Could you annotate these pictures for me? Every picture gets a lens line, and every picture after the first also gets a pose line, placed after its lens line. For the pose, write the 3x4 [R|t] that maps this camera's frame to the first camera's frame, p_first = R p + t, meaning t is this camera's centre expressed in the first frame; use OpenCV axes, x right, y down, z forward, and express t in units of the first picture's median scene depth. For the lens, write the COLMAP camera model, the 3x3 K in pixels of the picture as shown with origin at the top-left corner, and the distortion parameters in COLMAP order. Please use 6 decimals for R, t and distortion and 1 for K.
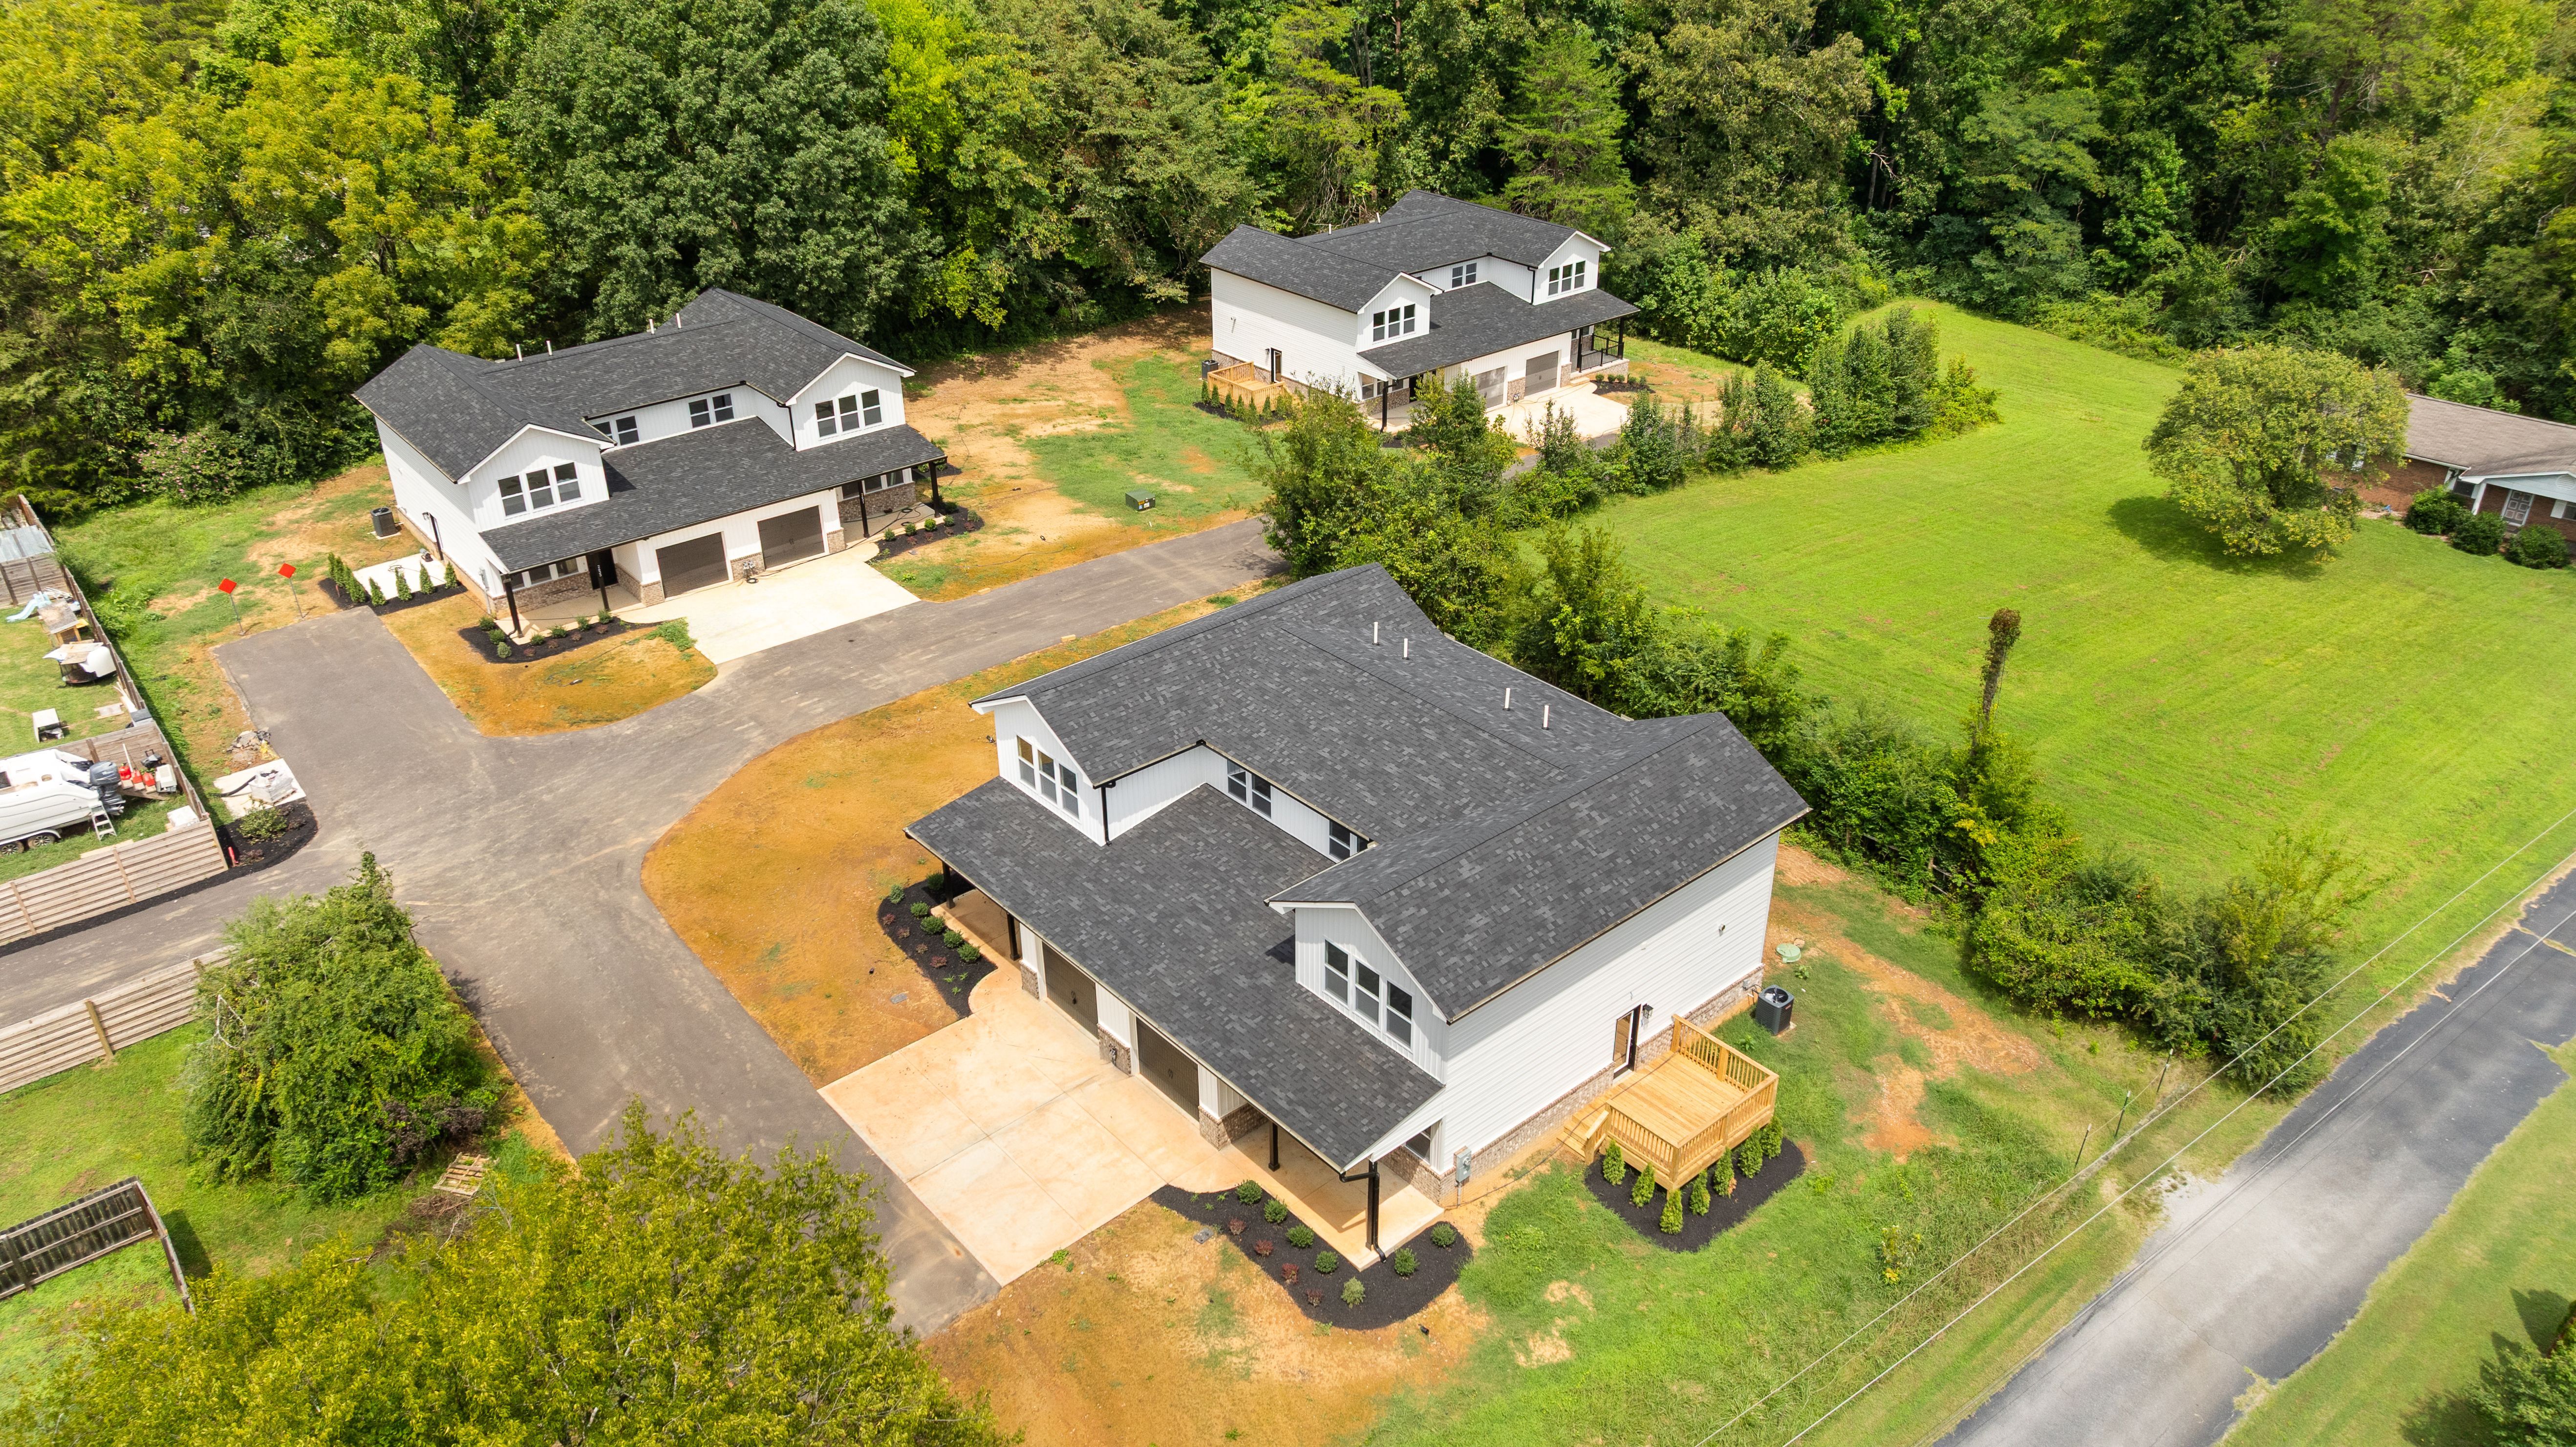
lens RADIAL K [[1856.1, 0, 1304.2], [0, 1856.1, 737.7], [0, 0, 1]] dist [-0.019154, -0.003397]
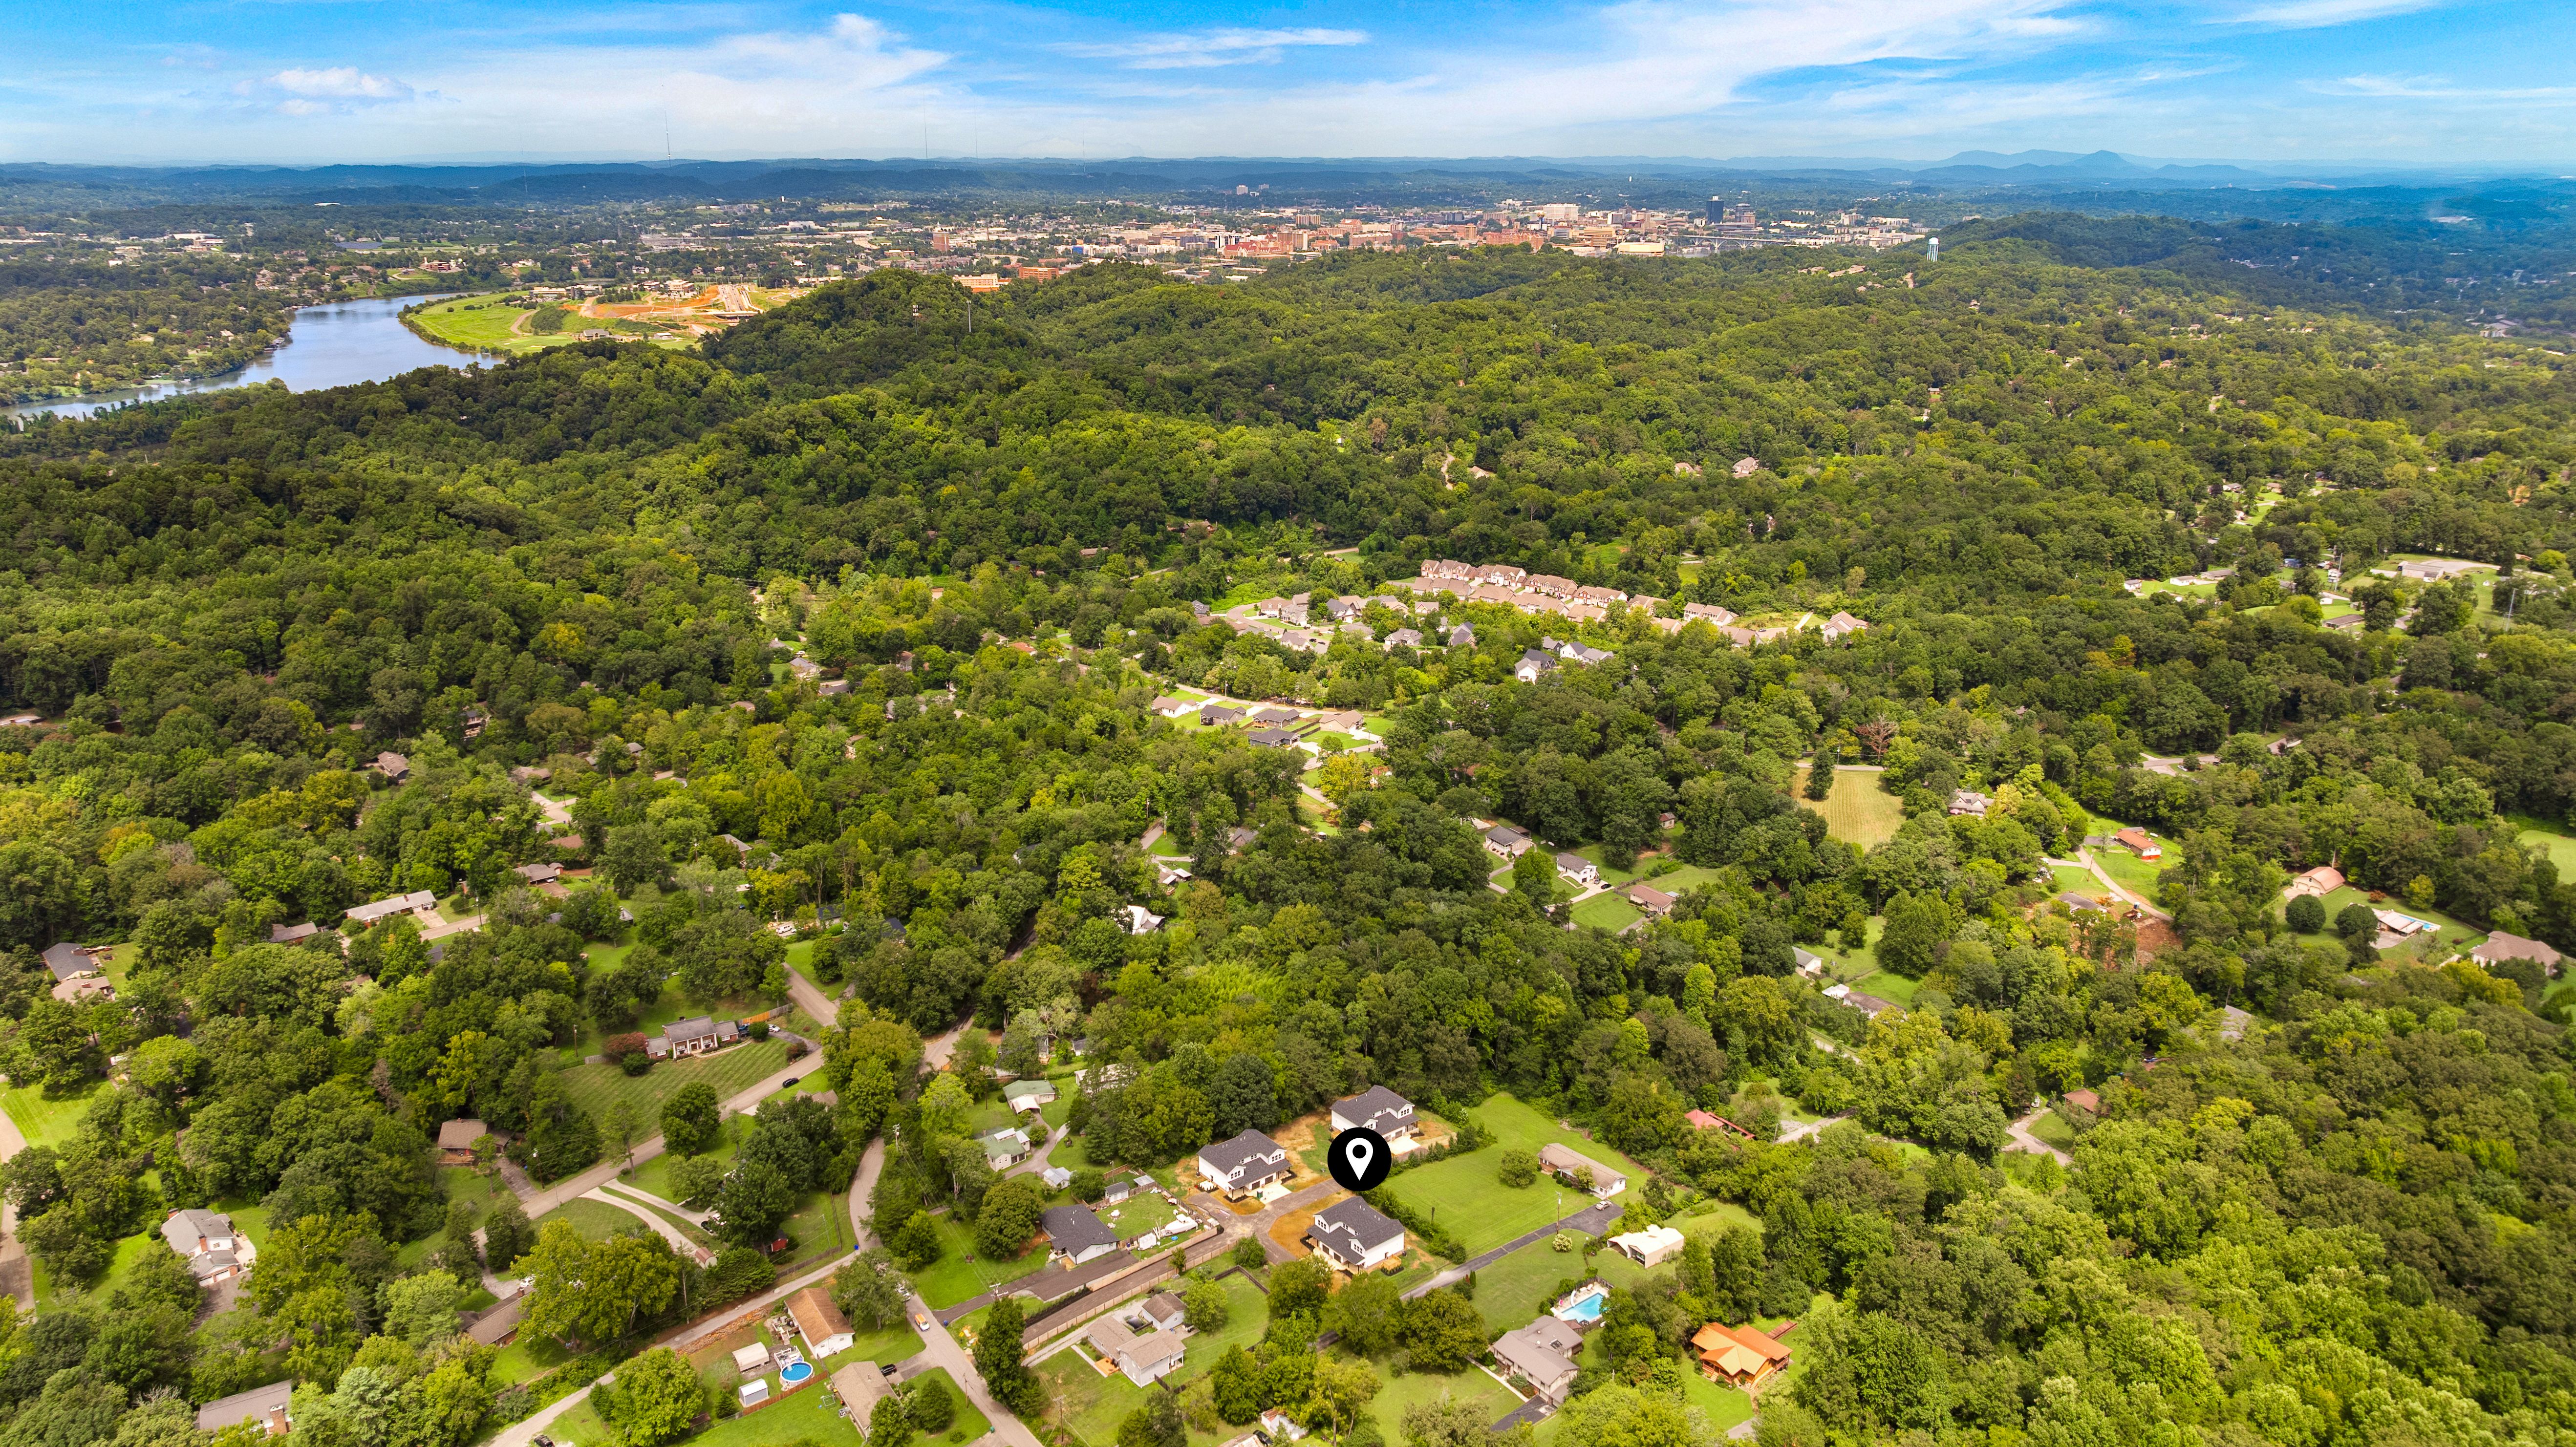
lens RADIAL K [[1856.1, 0, 1288.2], [0, 1856.1, 724.3], [0, 0, 1]] dist [-0.019154, -0.003397]
pose [[0.999495, 0.020561, -0.024218, -0.134795], [-0.025034, 0.979082, -0.201918, -0.508214], [0.019559, 0.202423, 0.979103, -7.899791]]
